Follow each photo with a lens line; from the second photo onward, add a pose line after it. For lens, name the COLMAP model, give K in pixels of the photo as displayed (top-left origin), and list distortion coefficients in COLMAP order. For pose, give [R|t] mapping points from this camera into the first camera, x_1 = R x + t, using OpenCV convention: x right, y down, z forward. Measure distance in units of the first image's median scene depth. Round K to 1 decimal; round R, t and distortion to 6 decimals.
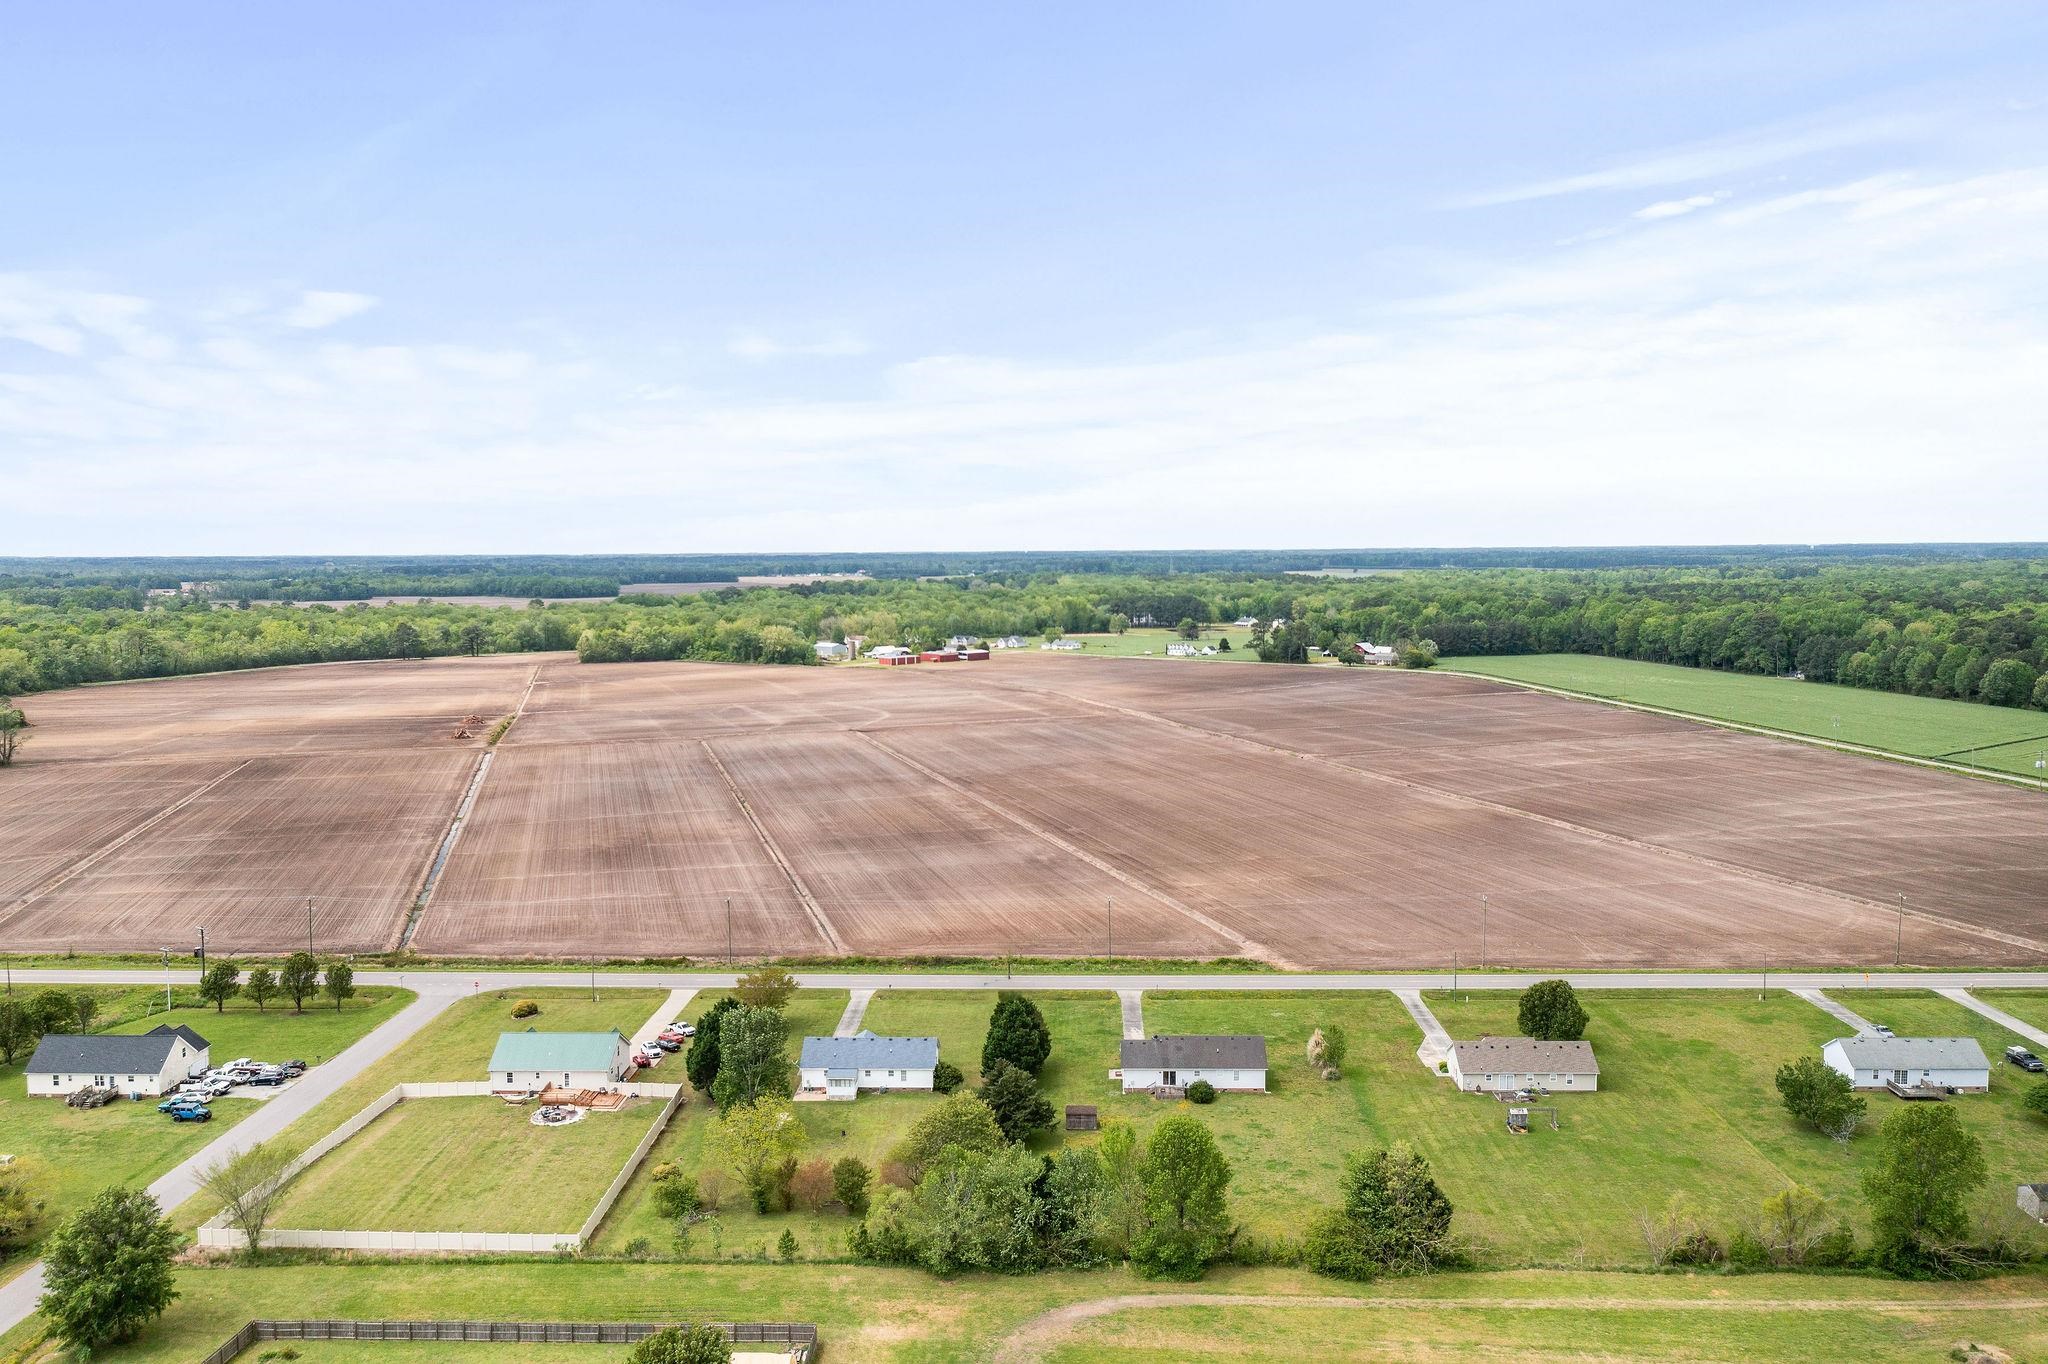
lens RADIAL K [[1527.2, 0, 1013.0], [0, 1527.2, 682.4], [0, 0, 1]] dist [-0.002692, 0.002542]
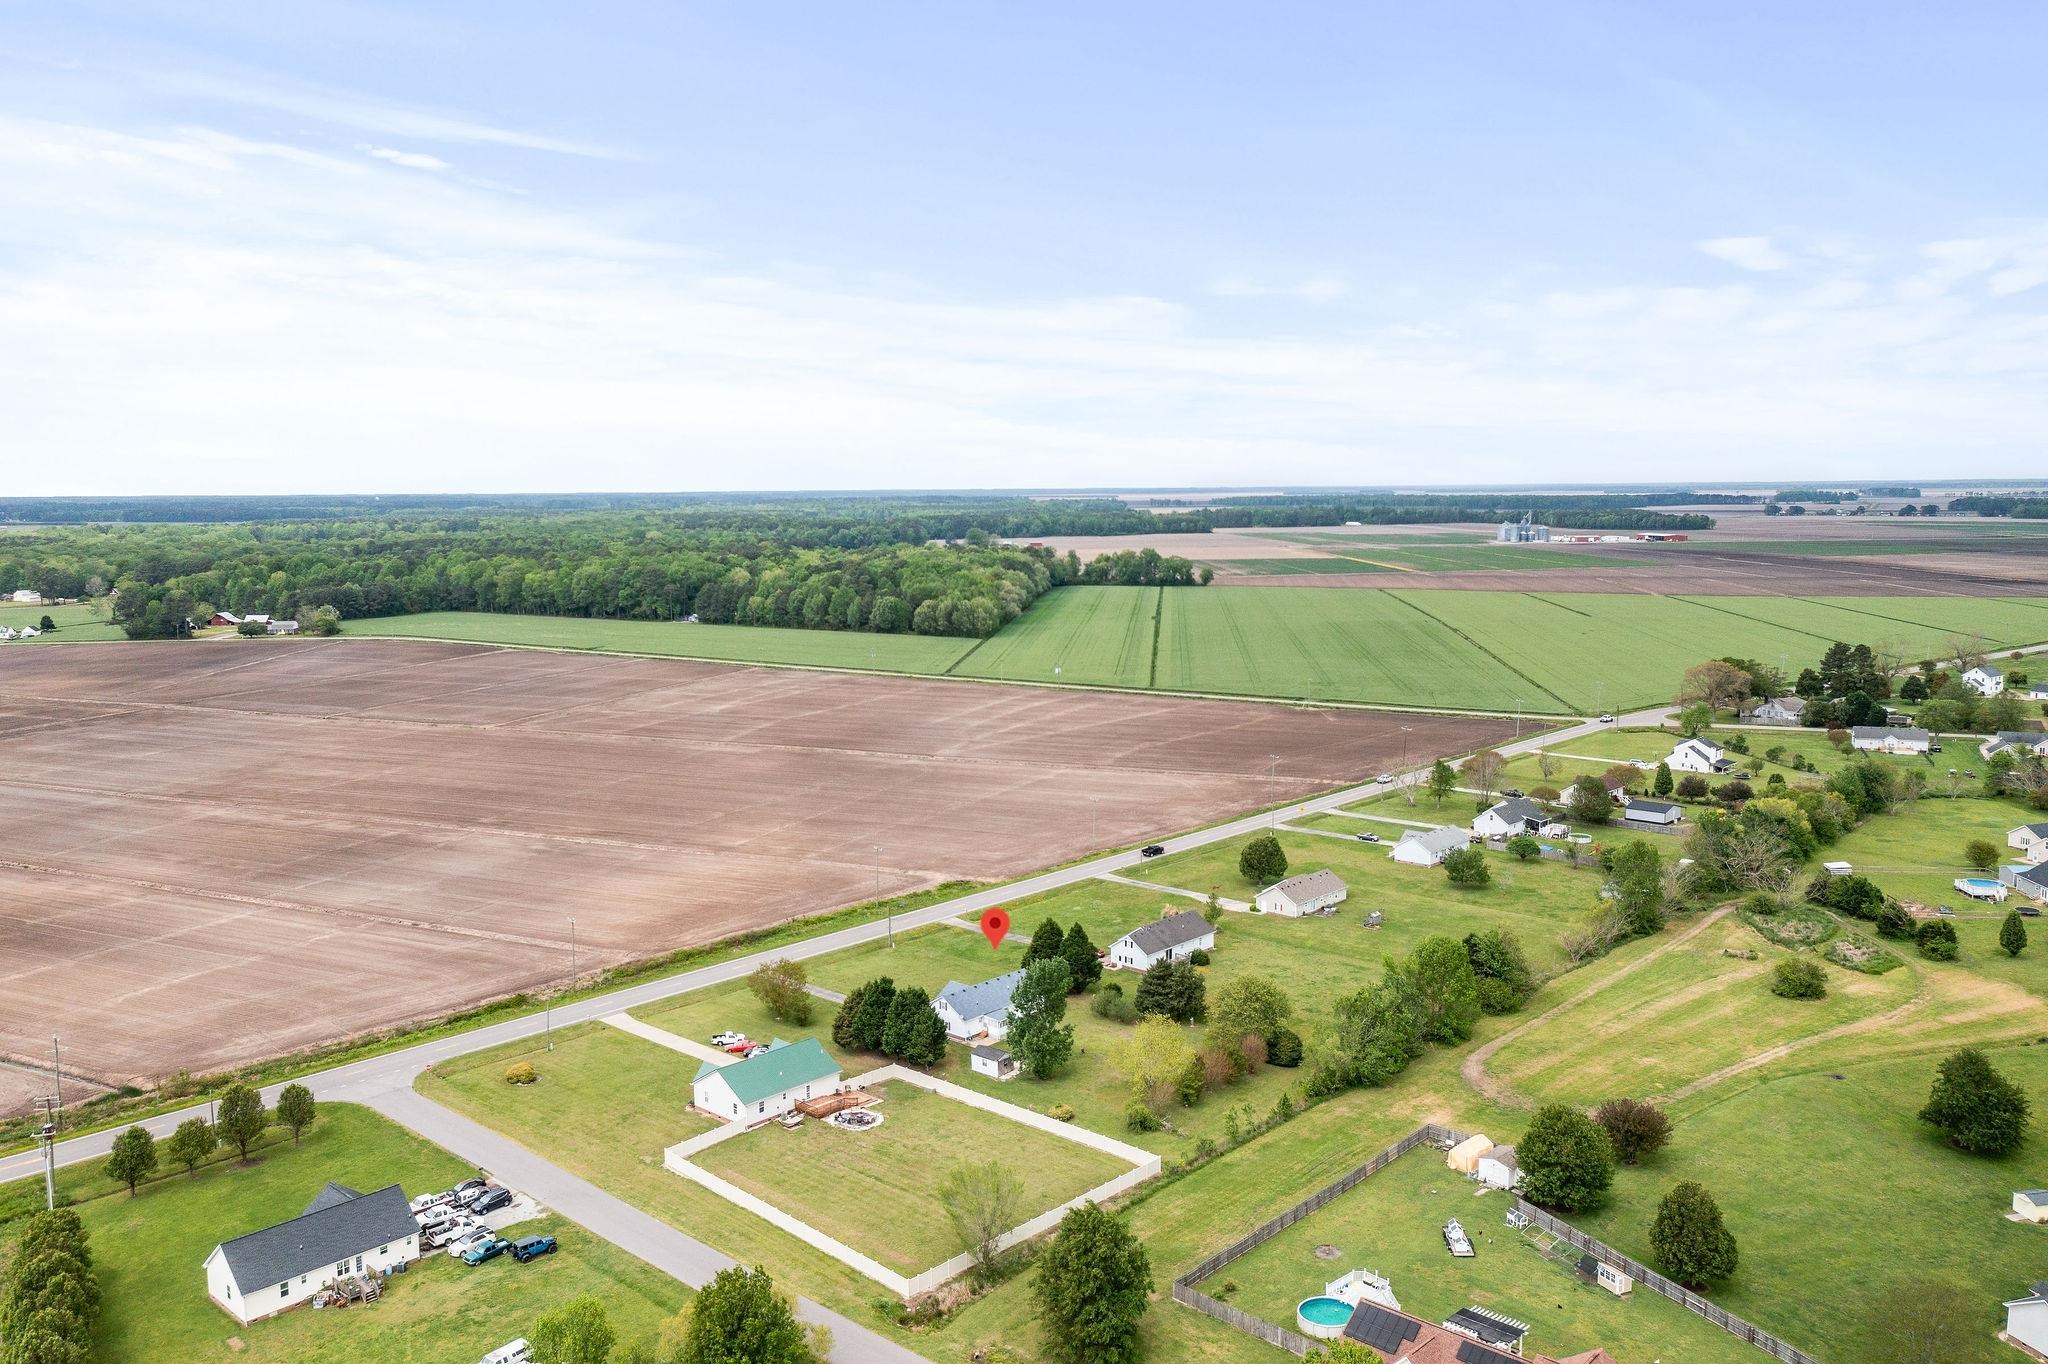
lens RADIAL K [[1527.2, 0, 1013.0], [0, 1527.2, 682.4], [0, 0, 1]] dist [-0.002692, 0.002542]
pose [[0.668407, -0.088964, 0.738456, -0.203426], [0.066303, 0.995995, 0.059977, -0.011468], [-0.740835, 0.008873, 0.671629, 0.054618]]
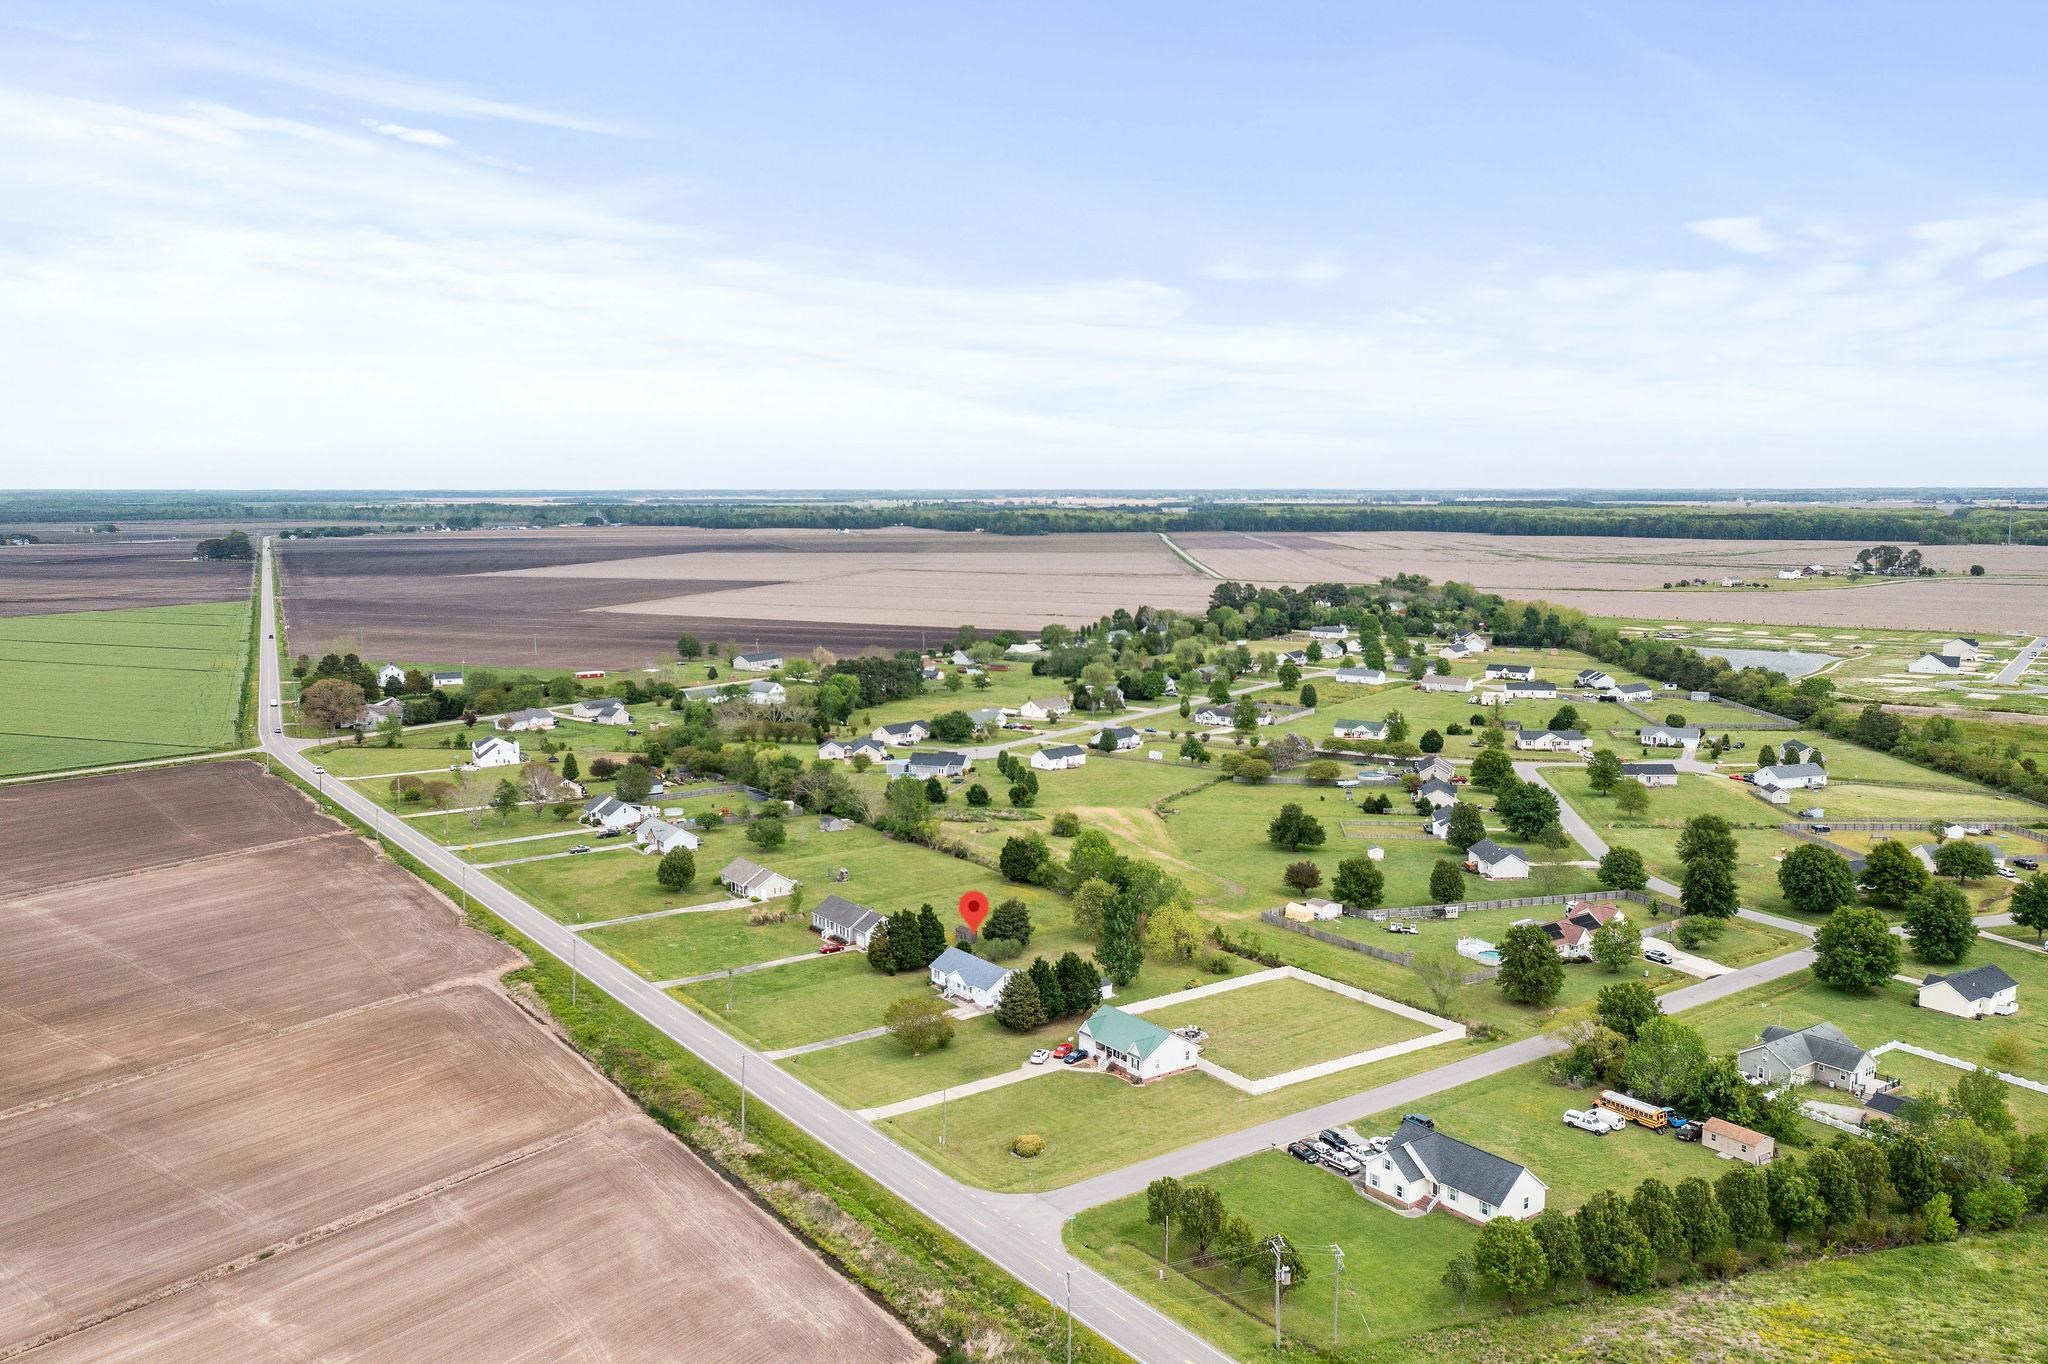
lens RADIAL K [[1600.1, 0, 1024.3], [0, 1600.1, 675.7], [0, 0, 1]] dist [-0.010627, -0.002410]
pose [[-0.599983, -0.083036, 0.795692, -0.261692], [0.067303, 0.985834, 0.153629, -0.043675], [-0.797177, 0.145727, -0.585895, 0.376890]]
